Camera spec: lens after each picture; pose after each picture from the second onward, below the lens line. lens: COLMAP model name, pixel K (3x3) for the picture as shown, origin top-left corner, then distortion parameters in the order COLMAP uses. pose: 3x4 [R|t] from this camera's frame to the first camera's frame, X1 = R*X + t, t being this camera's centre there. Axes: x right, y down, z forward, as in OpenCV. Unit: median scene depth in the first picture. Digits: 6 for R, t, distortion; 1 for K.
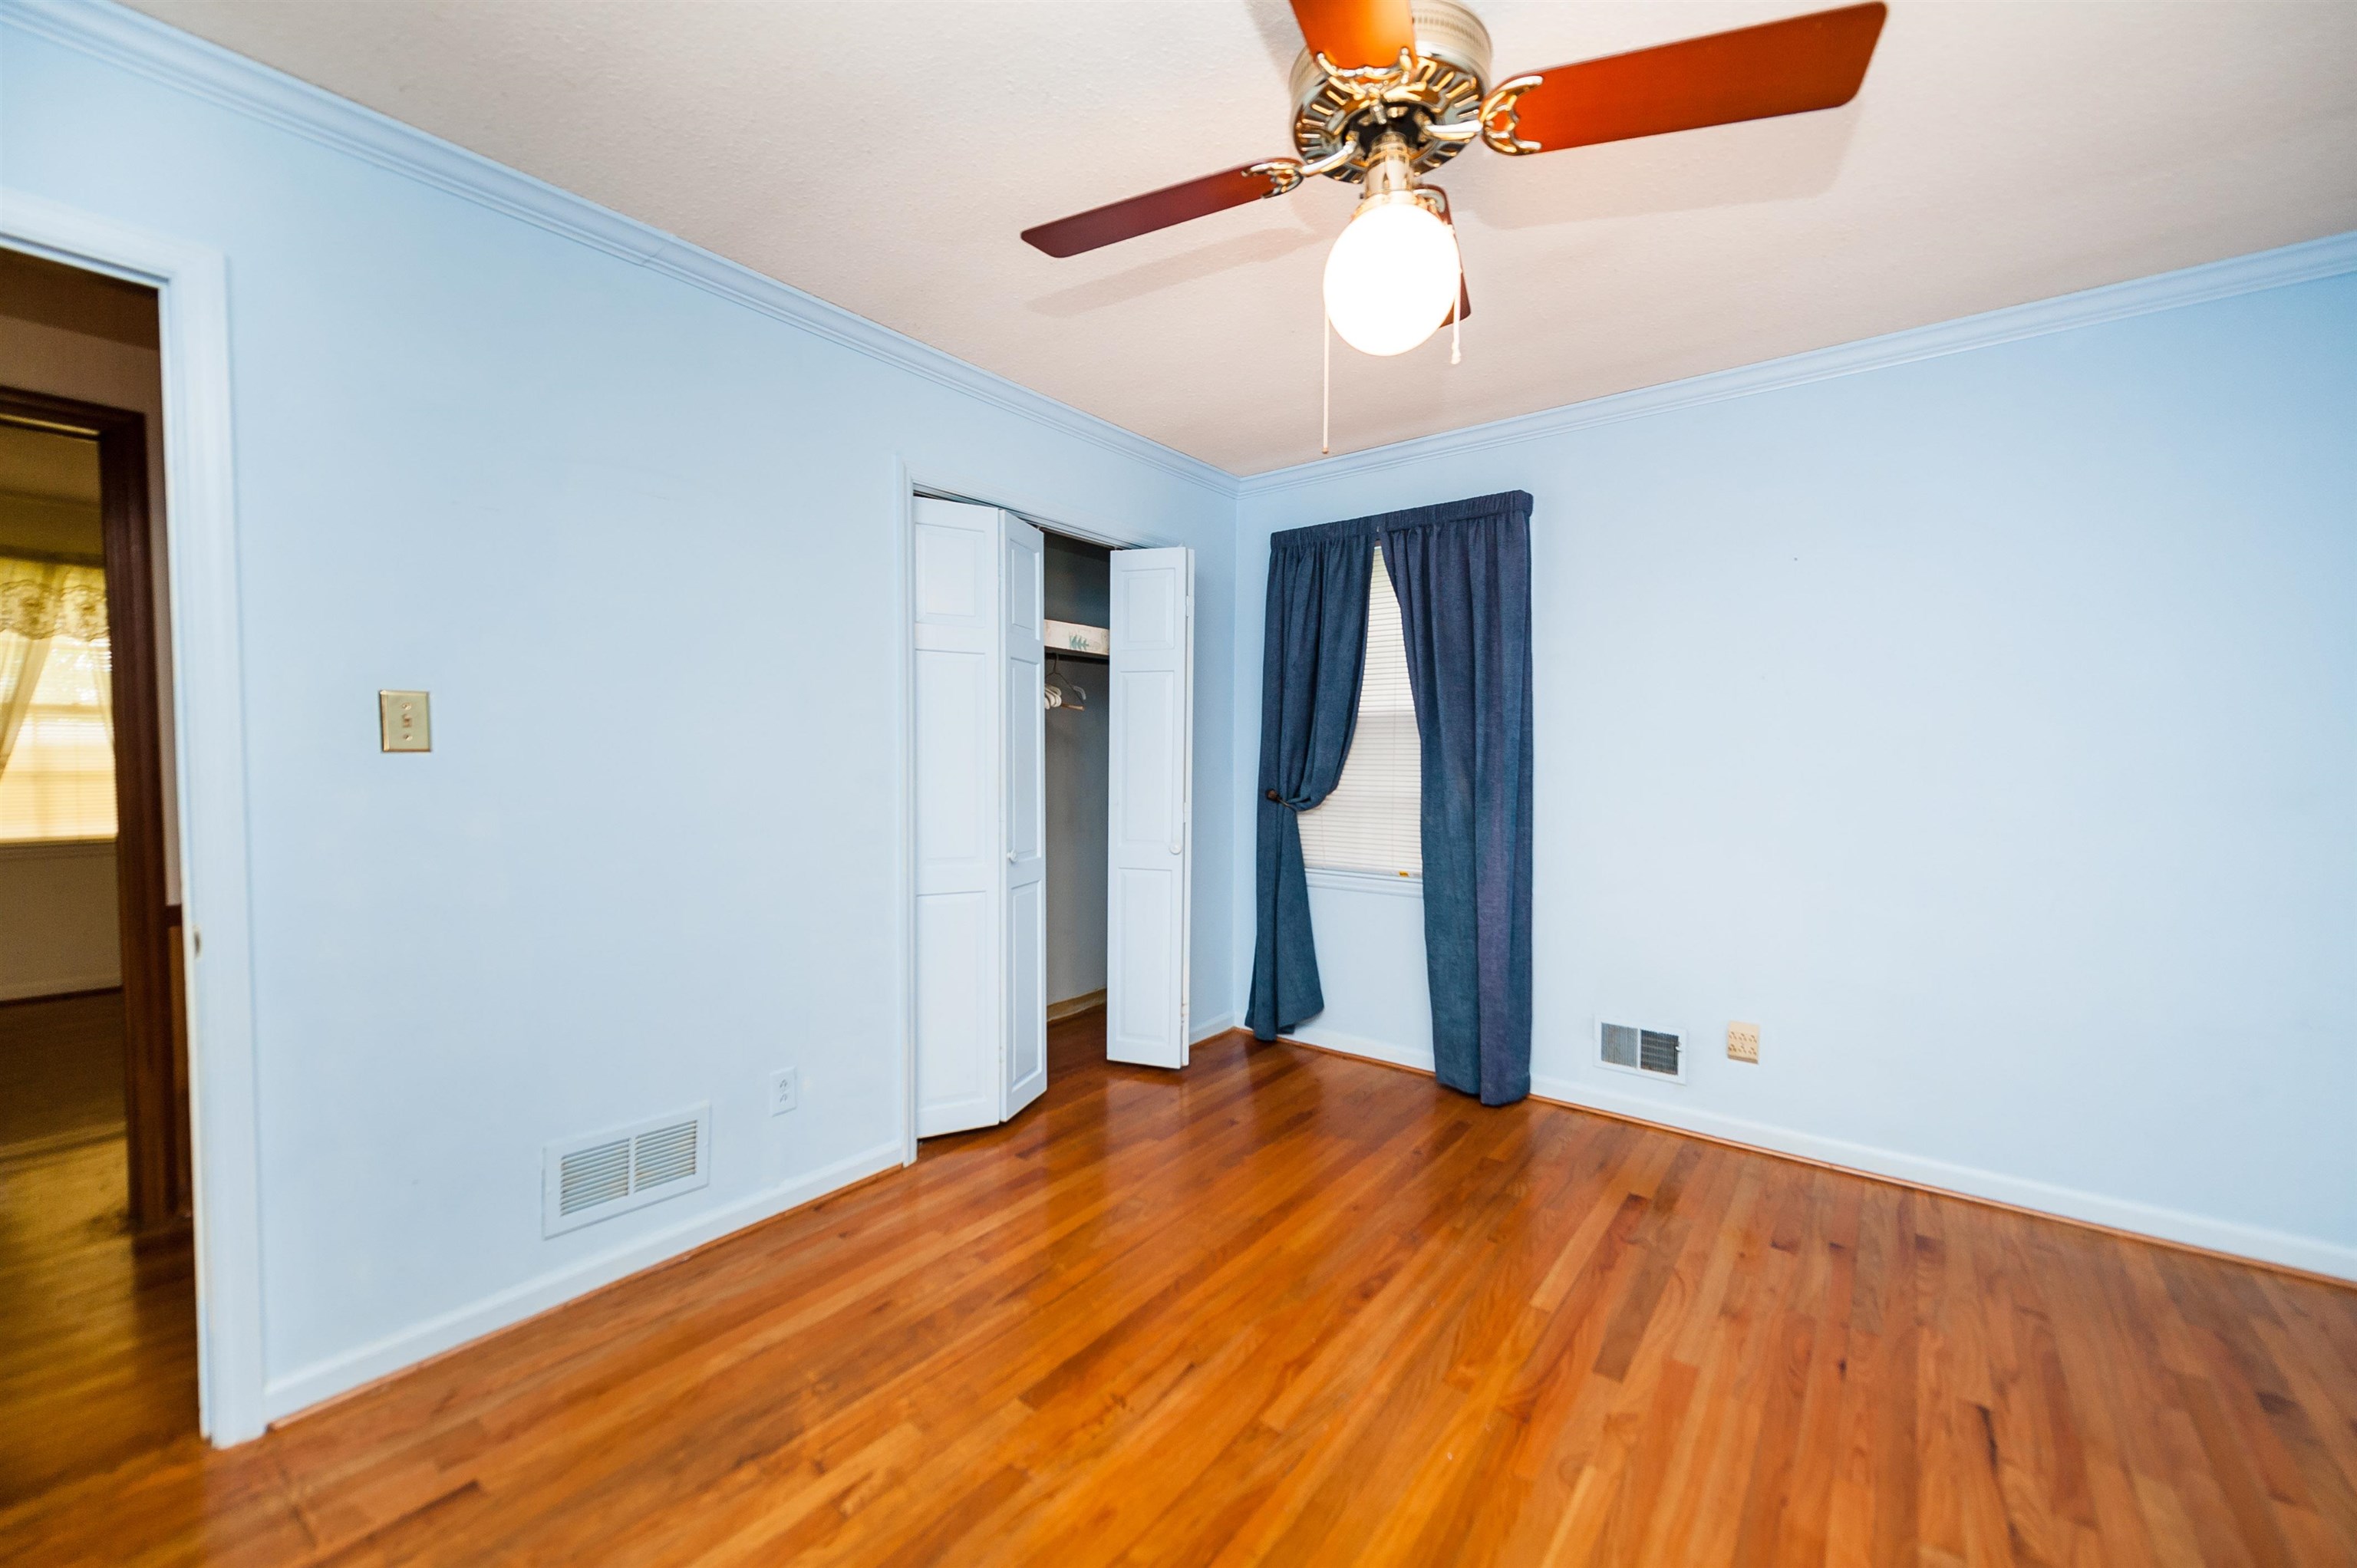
lens RADIAL K [[931.6, 0, 1177.5], [0, 931.6, 779.7], [0, 0, 1]] dist [0.012609, -0.004378]
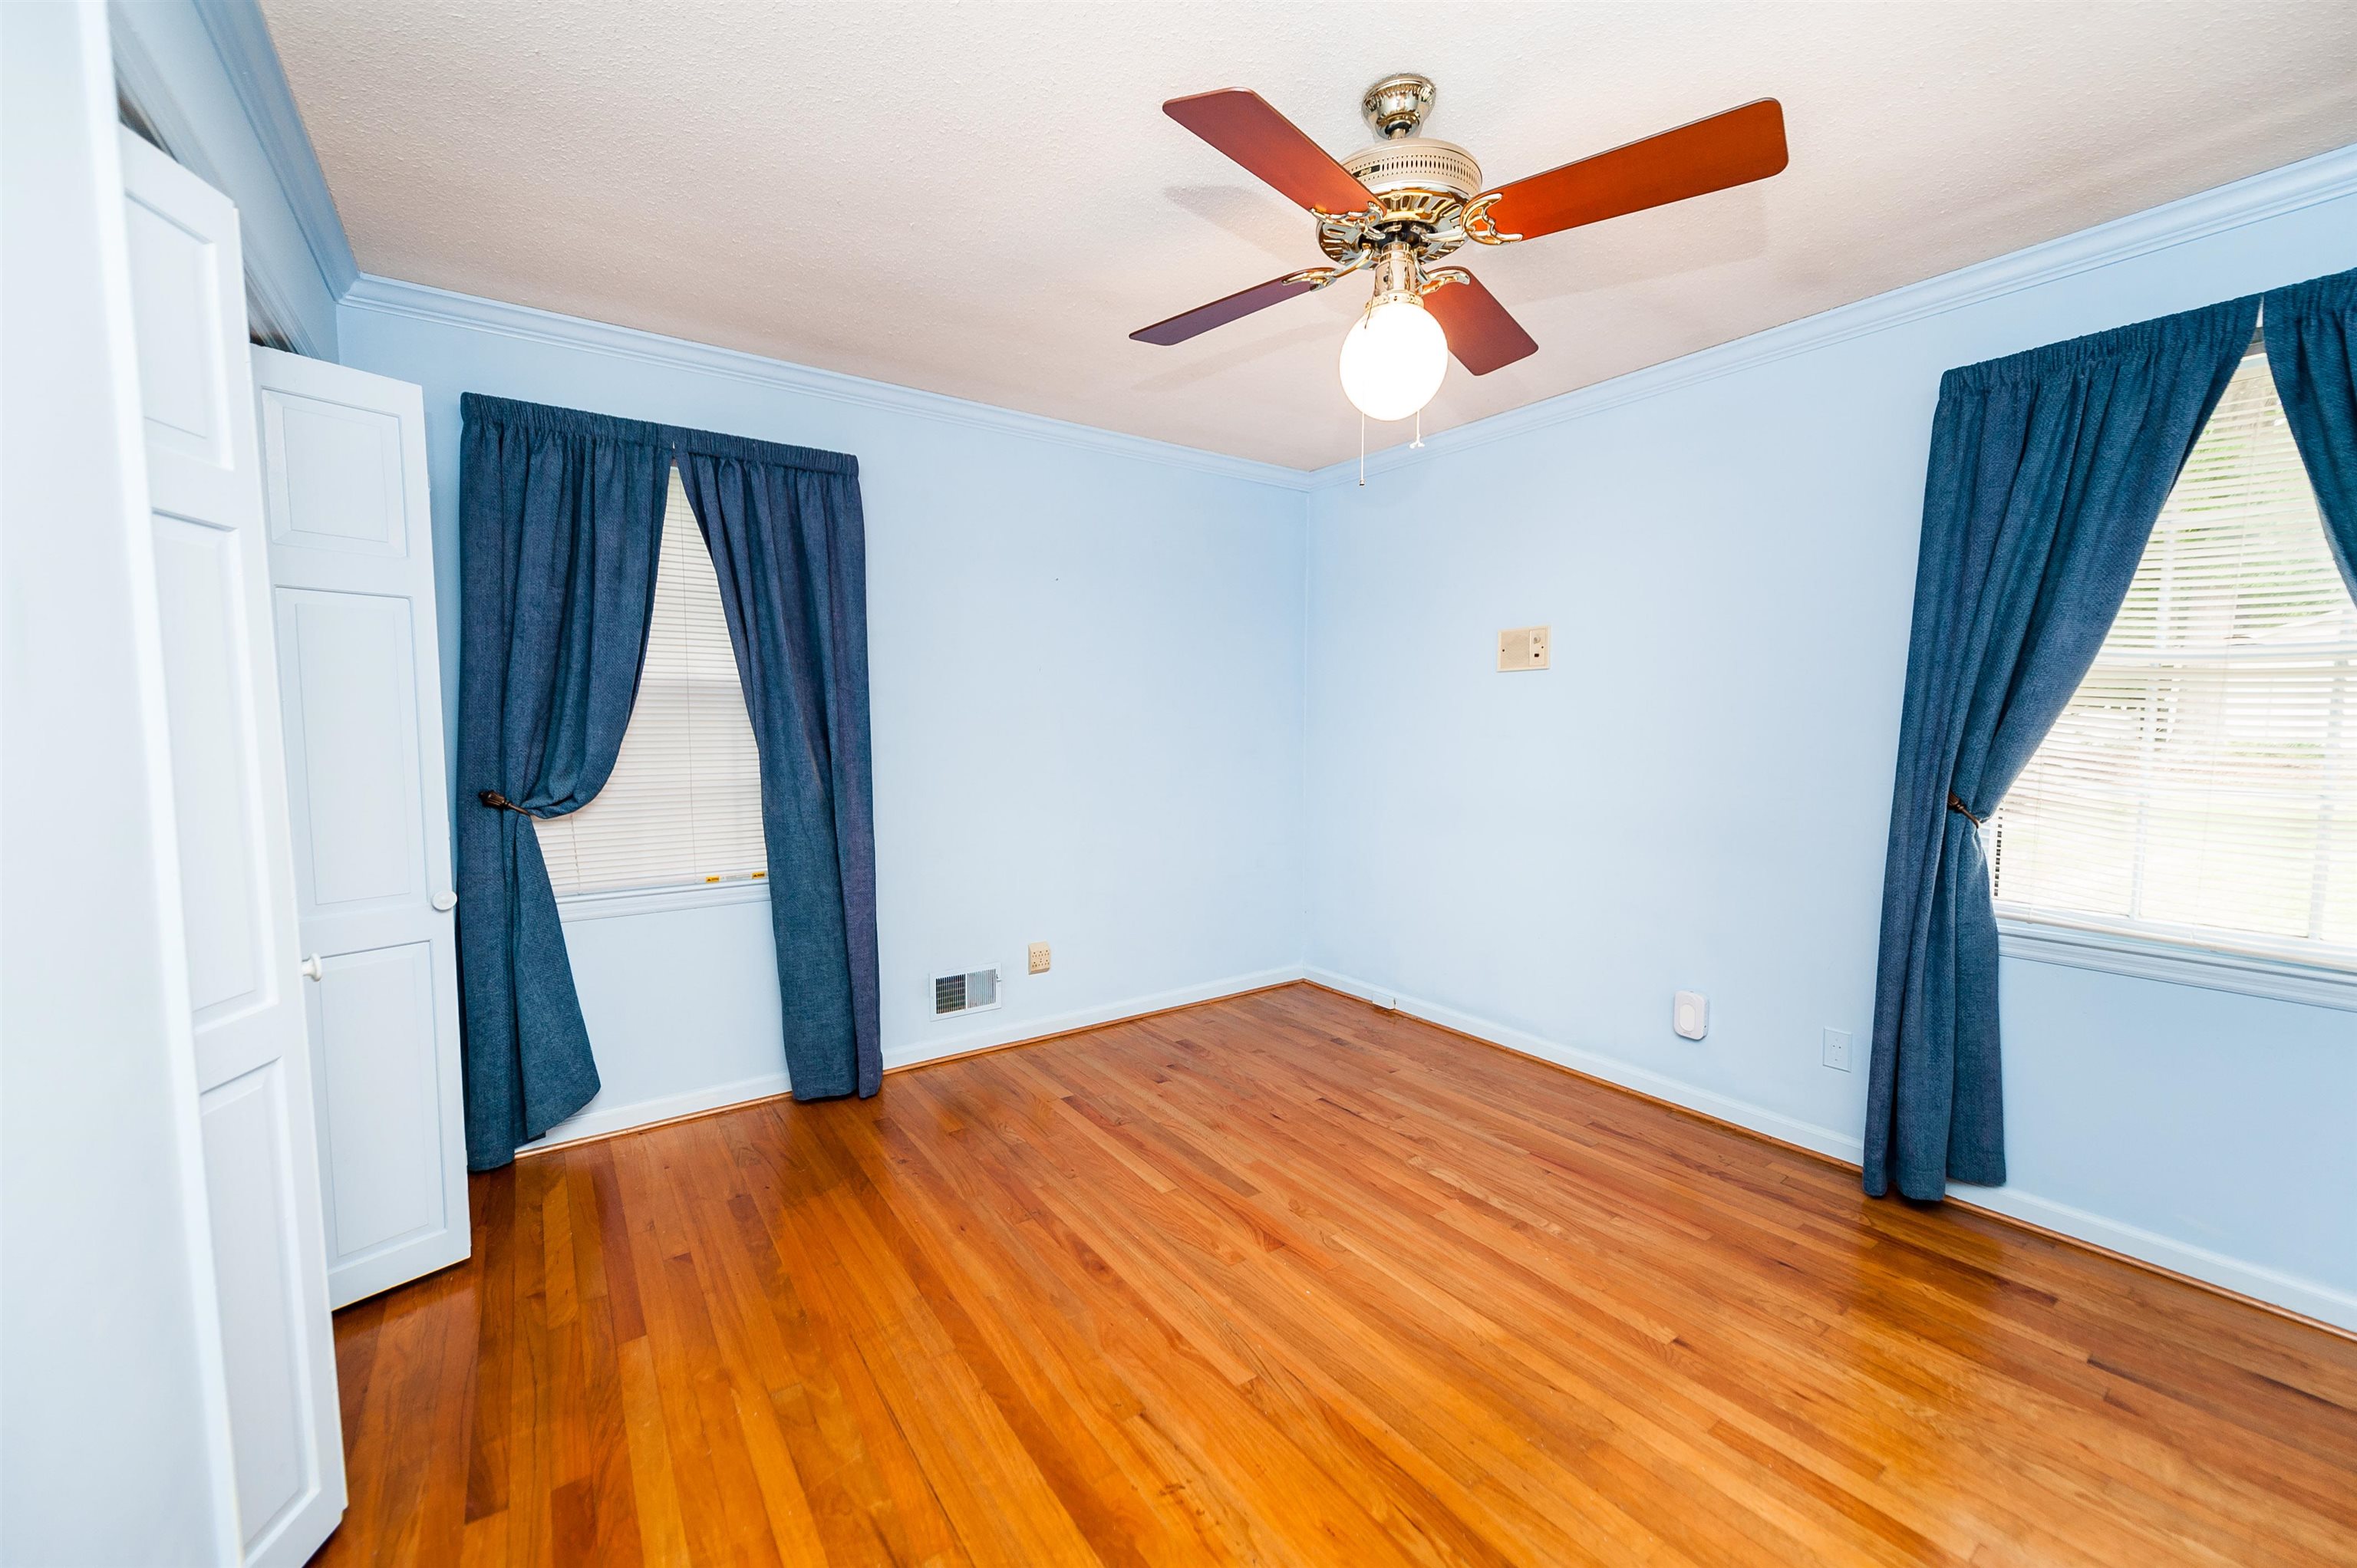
lens RADIAL K [[931.6, 0, 1176.2], [0, 931.6, 781.7], [0, 0, 1]] dist [0.012609, -0.004378]
pose [[0.285451, -0.069935, 0.955838, -0.525311], [0.032272, 0.997470, 0.063344, -0.029652], [-0.957850, 0.012766, 0.286986, 0.457137]]
